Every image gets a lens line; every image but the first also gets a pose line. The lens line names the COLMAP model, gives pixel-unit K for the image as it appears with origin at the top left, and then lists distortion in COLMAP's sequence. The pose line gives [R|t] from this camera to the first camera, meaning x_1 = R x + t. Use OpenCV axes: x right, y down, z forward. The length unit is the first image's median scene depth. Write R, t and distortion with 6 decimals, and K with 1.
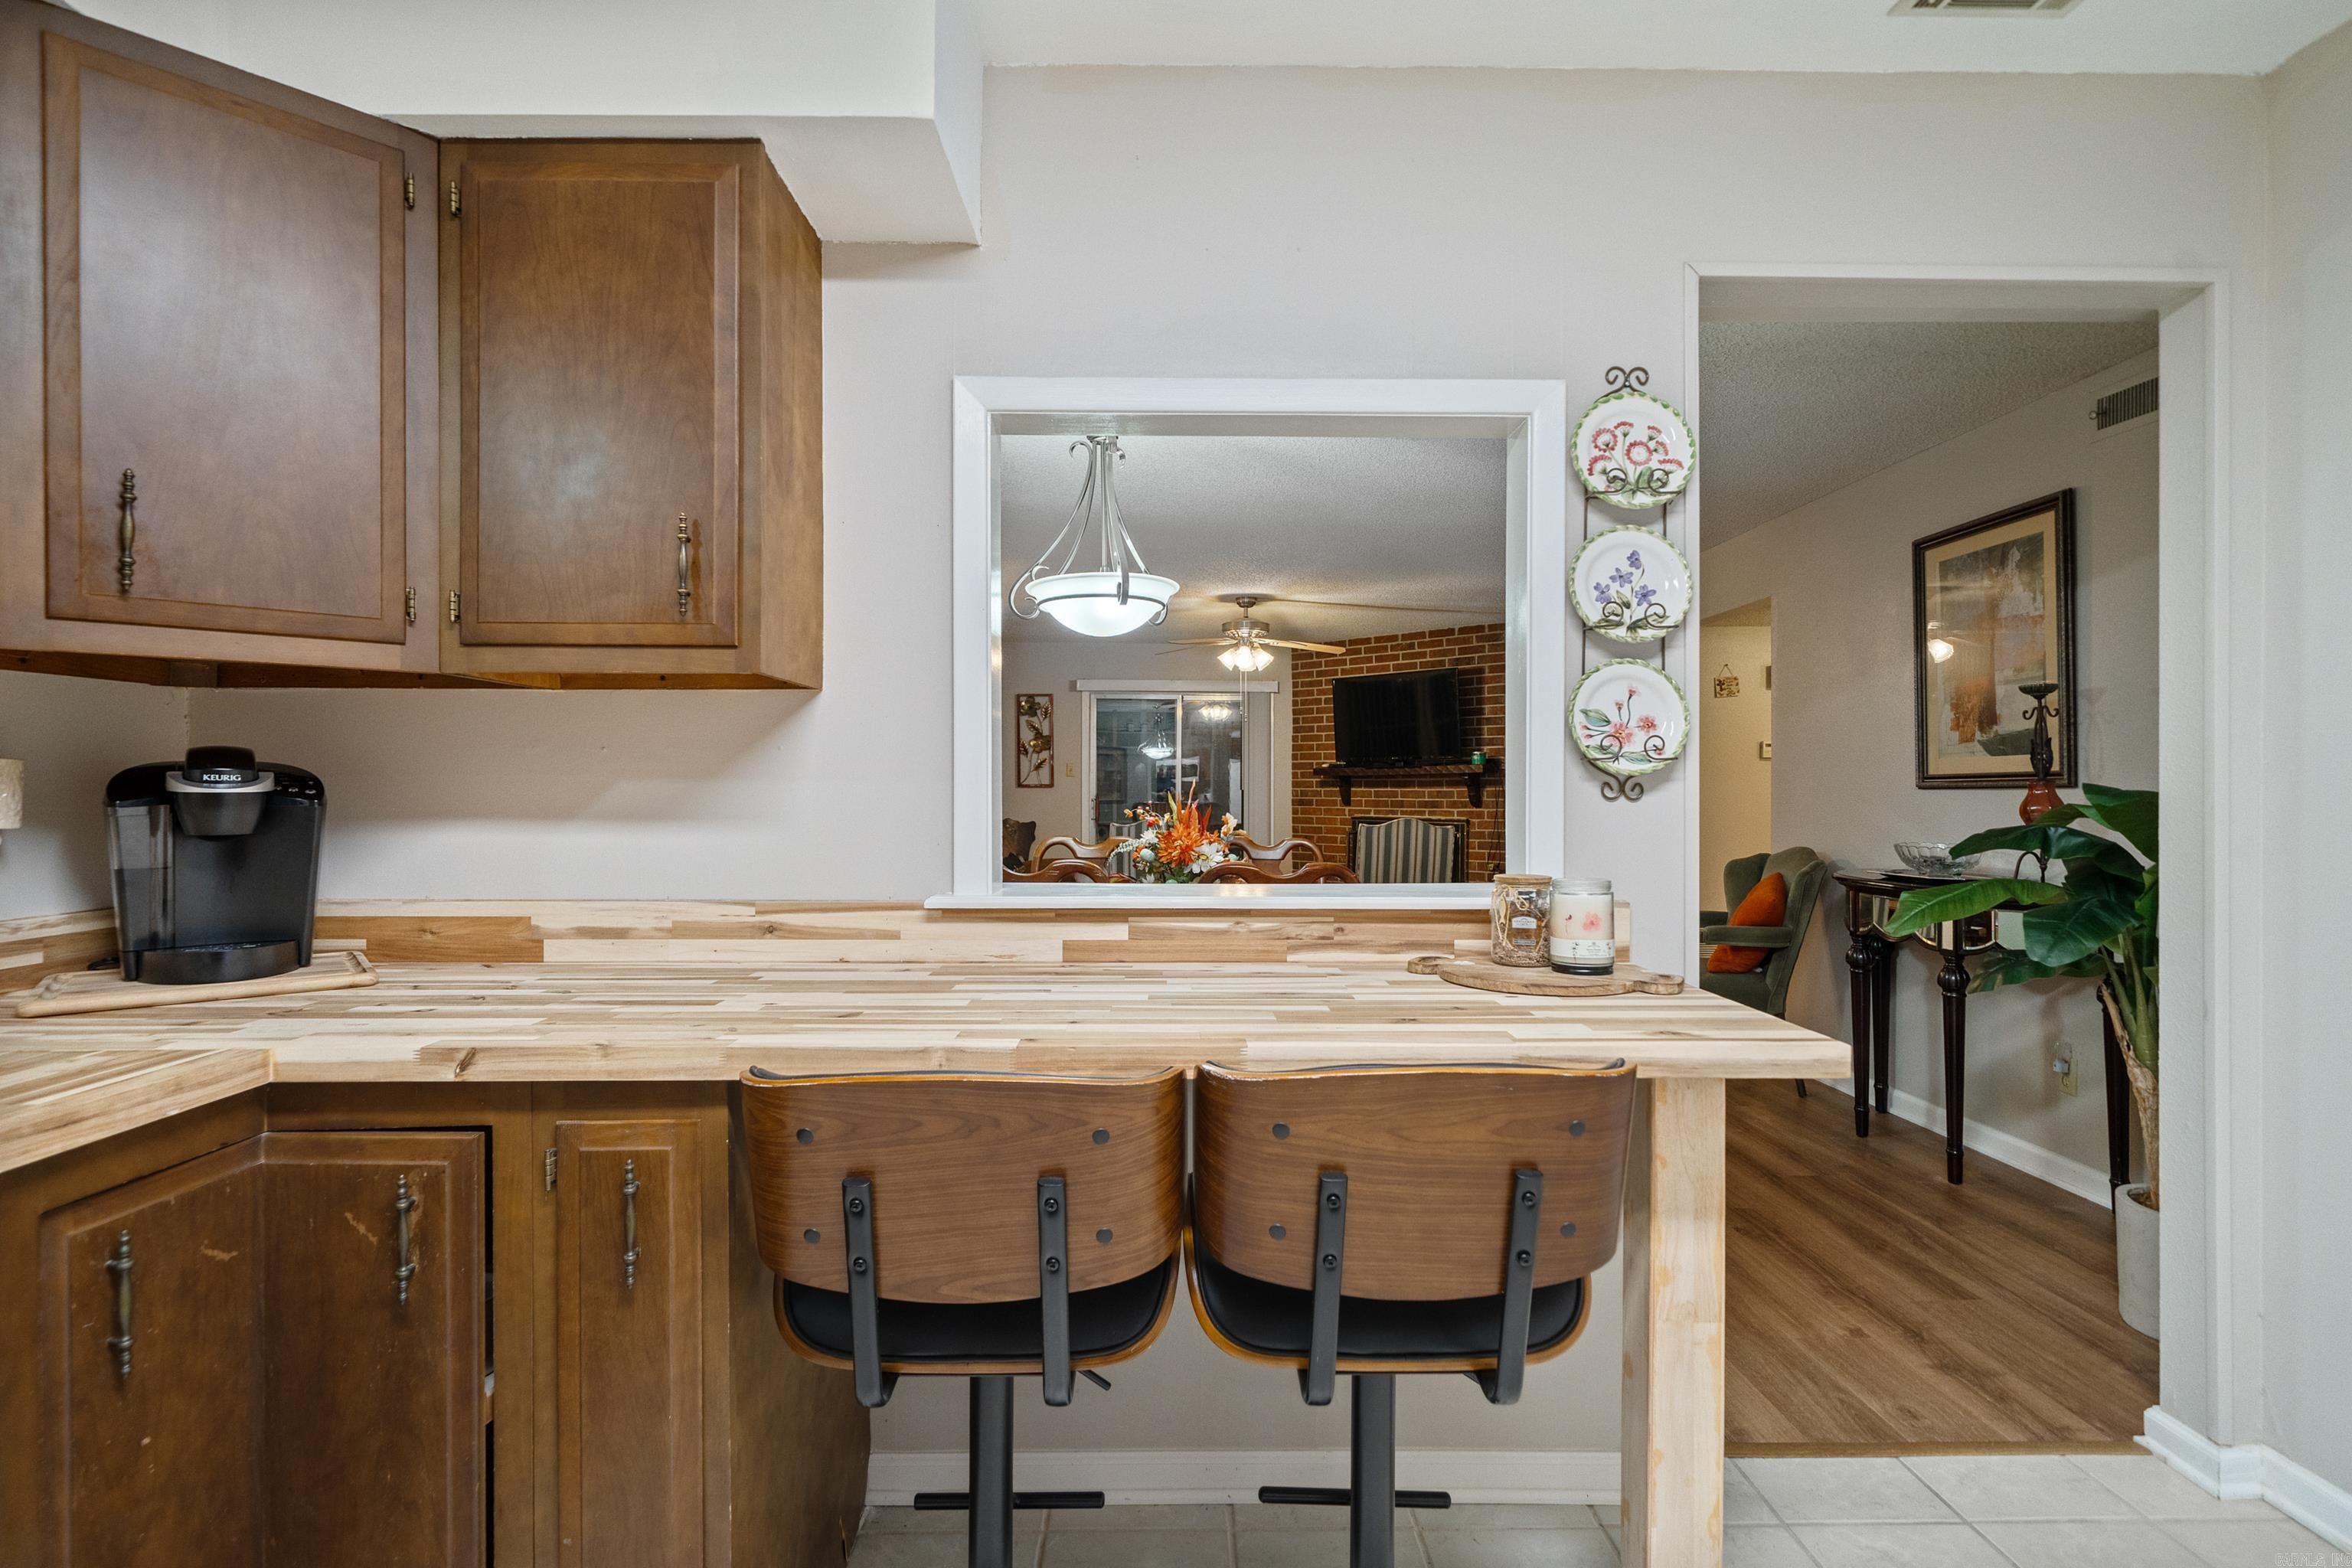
lens RADIAL K [[1125.8, 0, 1190.7], [0, 1125.8, 789.0], [0, 0, 1]] dist [0.000146, 0.000720]
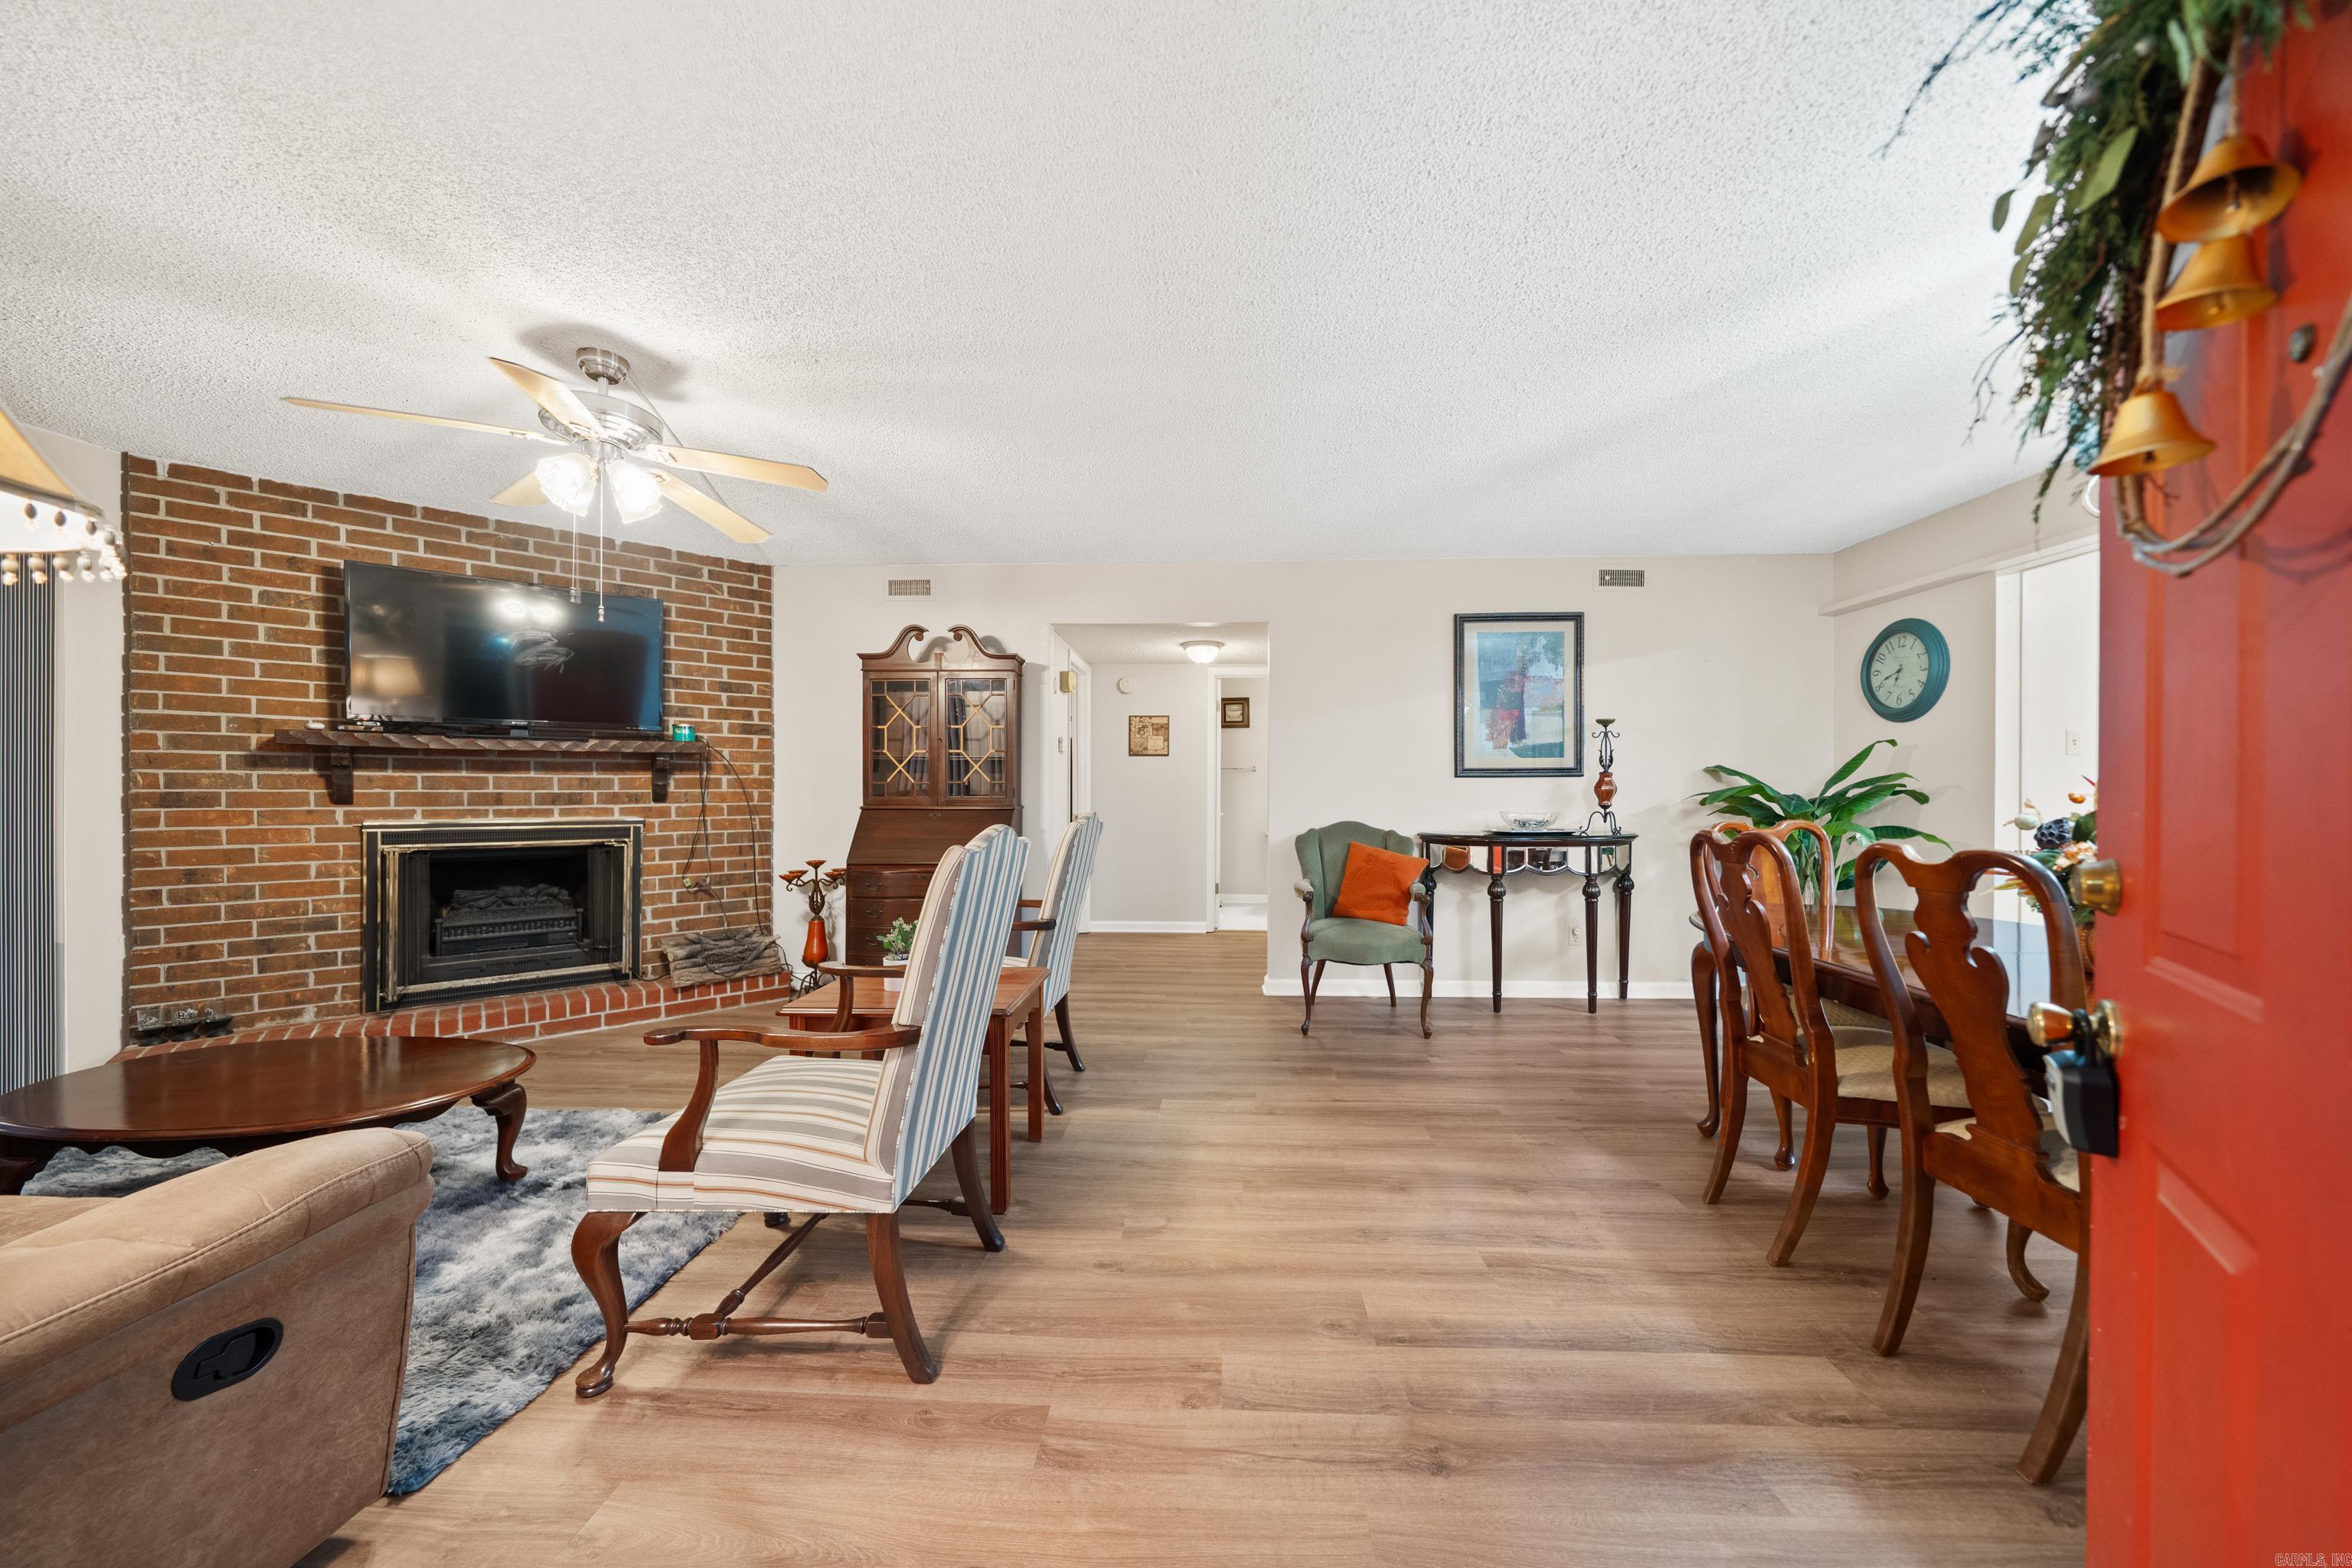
lens RADIAL K [[805.1, 0, 1176.1], [0, 805.1, 791.0], [0, 0, 1]] dist [-0.003538, -0.000180]
pose [[0.075032, -0.002364, 0.997178, -0.231221], [-0.000996, 0.999997, 0.002446, 0.008024], [-0.997181, -0.001177, 0.075030, 0.638660]]
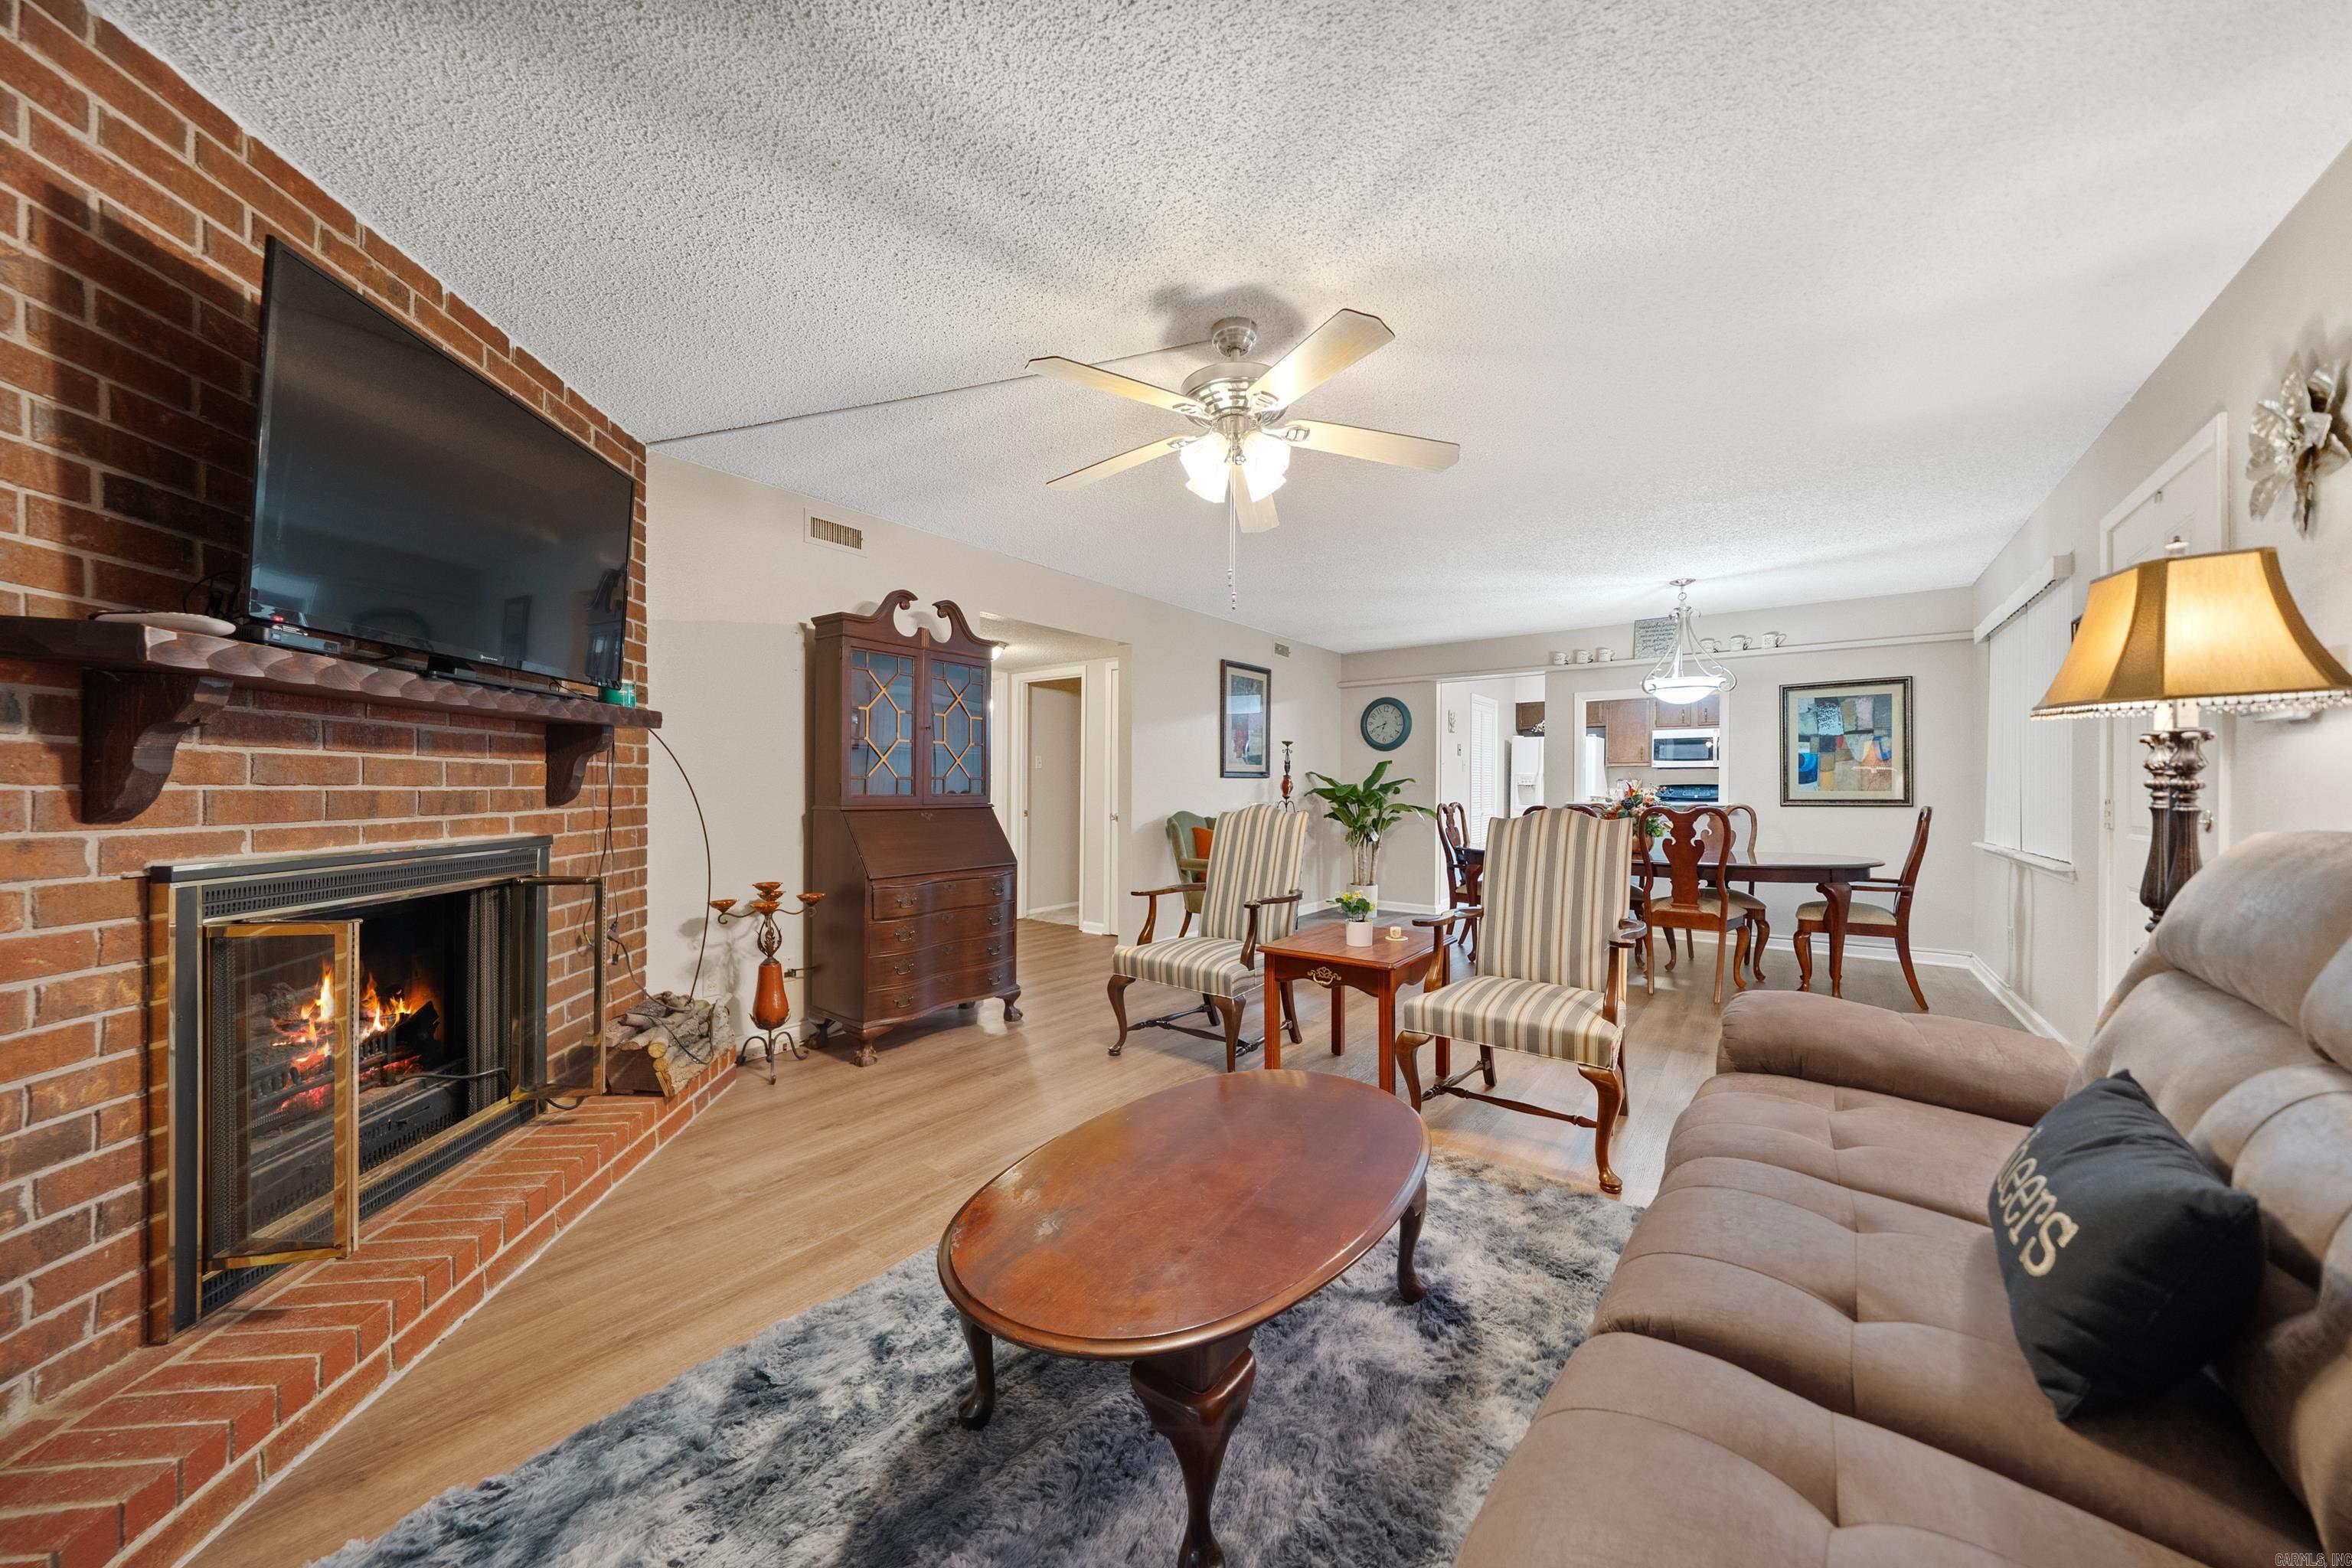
lens RADIAL K [[801.0, 0, 1174.6], [0, 801.0, 790.5], [0, 0, 1]] dist [-0.001329, -0.000042]
pose [[-0.772860, -0.005105, 0.634556, -0.115858], [-0.002660, 0.999985, 0.004805, 0.008525], [-0.634571, 0.002026, -0.772862, 1.091577]]
